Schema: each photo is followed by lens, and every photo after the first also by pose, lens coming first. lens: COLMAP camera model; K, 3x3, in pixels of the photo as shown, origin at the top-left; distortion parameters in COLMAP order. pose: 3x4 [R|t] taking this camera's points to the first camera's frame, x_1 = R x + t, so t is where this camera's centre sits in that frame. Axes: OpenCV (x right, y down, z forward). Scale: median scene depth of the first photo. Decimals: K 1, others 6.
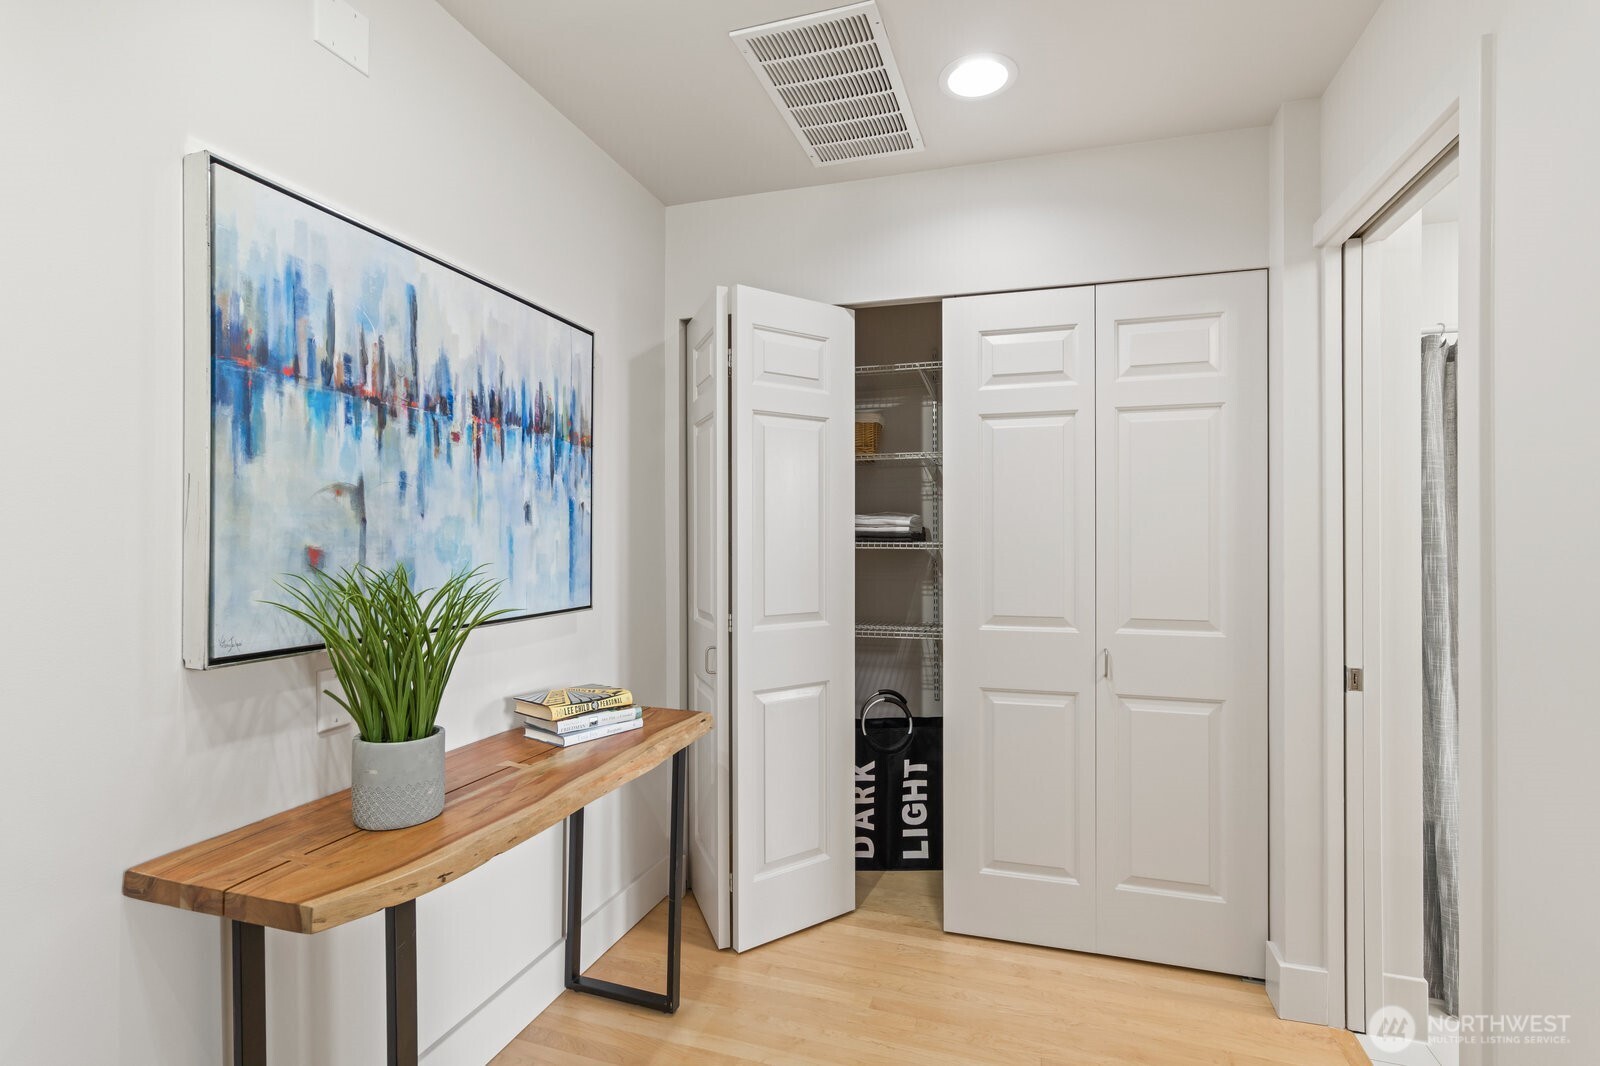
lens RADIAL K [[741.9, 0, 802.3], [0, 741.9, 541.6], [0, 0, 1]] dist [-0.023595, 0.007484]
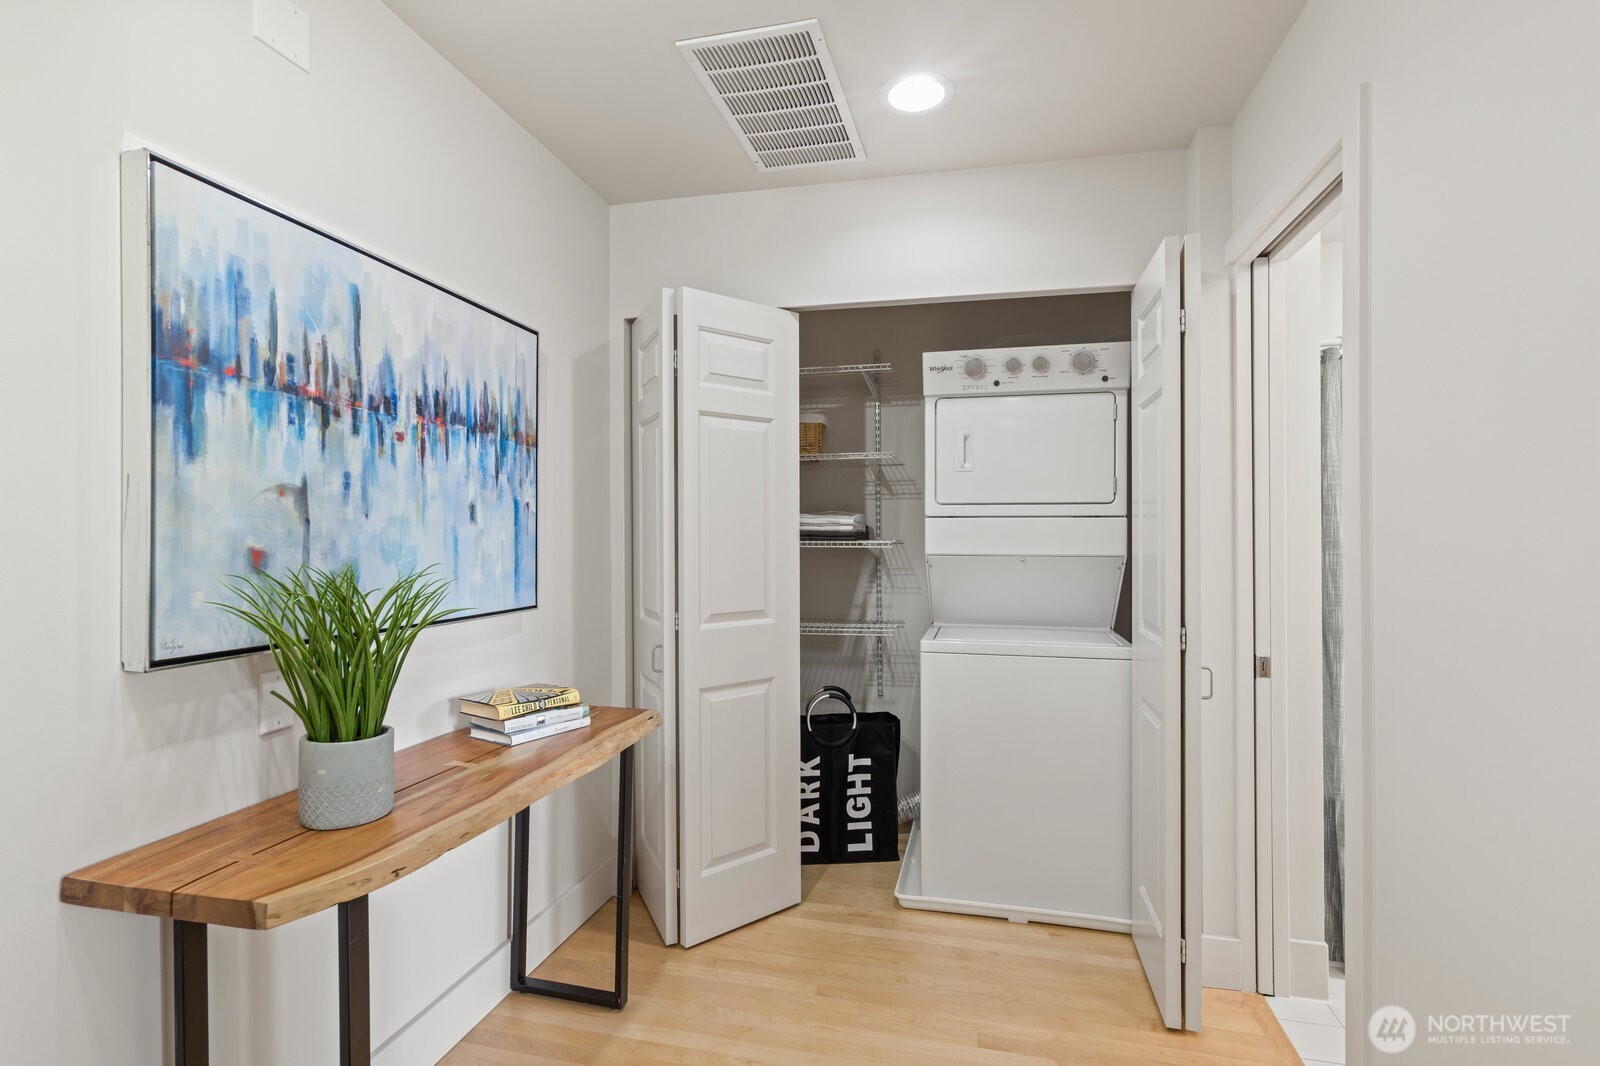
lens RADIAL K [[812.3, 0, 799.8], [0, 812.3, 516.6], [0, 0, 1]] dist [-0.002225, -0.000039]
pose [[0.997689, -0.001557, 0.067935, -0.005508], [0.003499, 0.999588, -0.028474, -0.001185], [-0.067862, 0.028646, 0.997283, -0.139401]]
